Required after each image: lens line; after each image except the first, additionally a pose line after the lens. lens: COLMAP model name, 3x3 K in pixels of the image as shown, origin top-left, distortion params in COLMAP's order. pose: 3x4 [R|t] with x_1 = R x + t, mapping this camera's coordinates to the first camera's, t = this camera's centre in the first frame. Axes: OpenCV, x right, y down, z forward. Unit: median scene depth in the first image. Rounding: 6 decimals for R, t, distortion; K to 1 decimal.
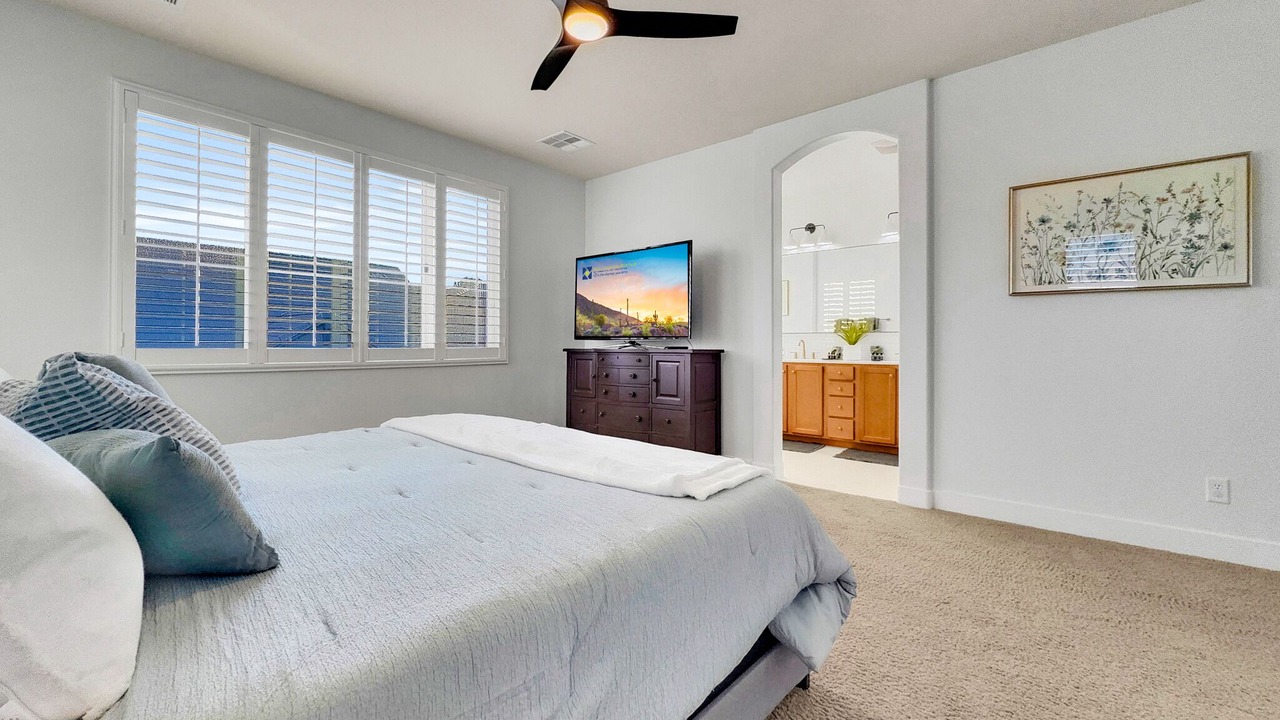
lens RADIAL K [[517.4, 0, 632.9], [0, 517.4, 349.0], [0, 0, 1]] dist [-0.002668, -0.000062]
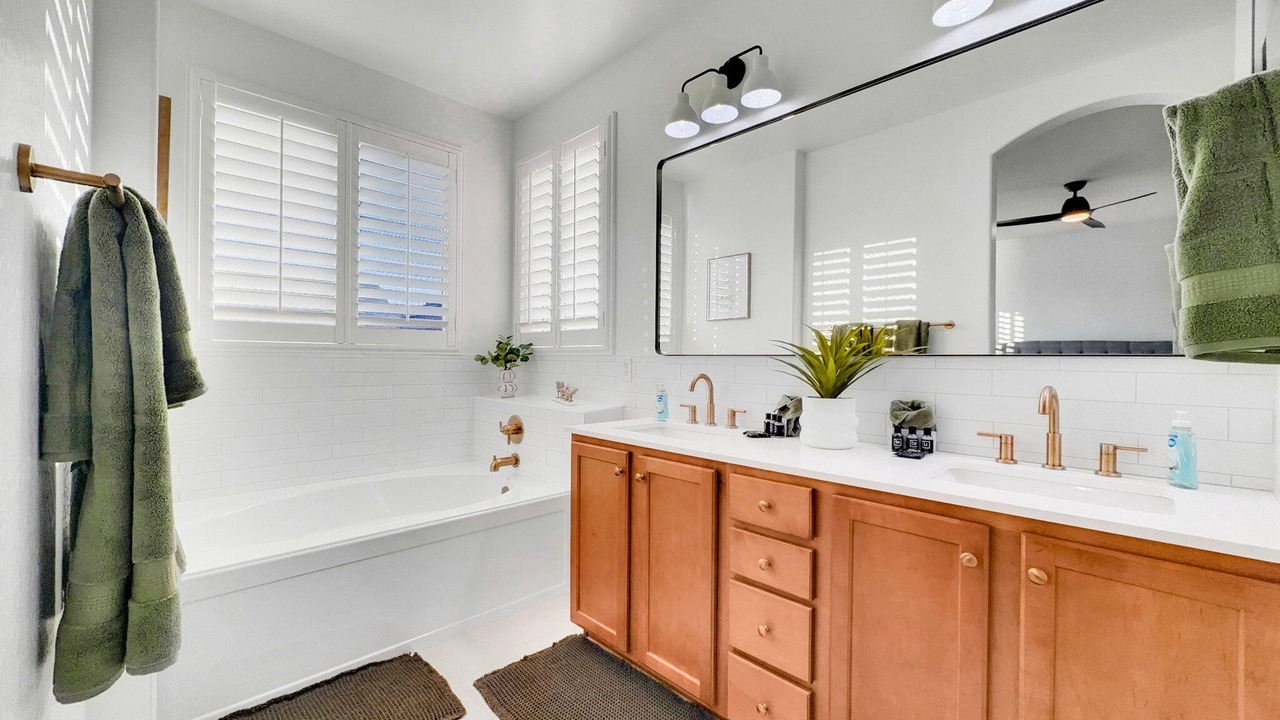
lens RADIAL K [[517.4, 0, 647.2], [0, 517.4, 360.2], [0, 0, 1]] dist [-0.002668, -0.000062]
pose [[0.997402, 0.011147, -0.071175, 0.336624], [-0.011712, 0.999903, -0.007531, -0.026217], [0.071085, 0.008345, 0.997435, 0.682813]]
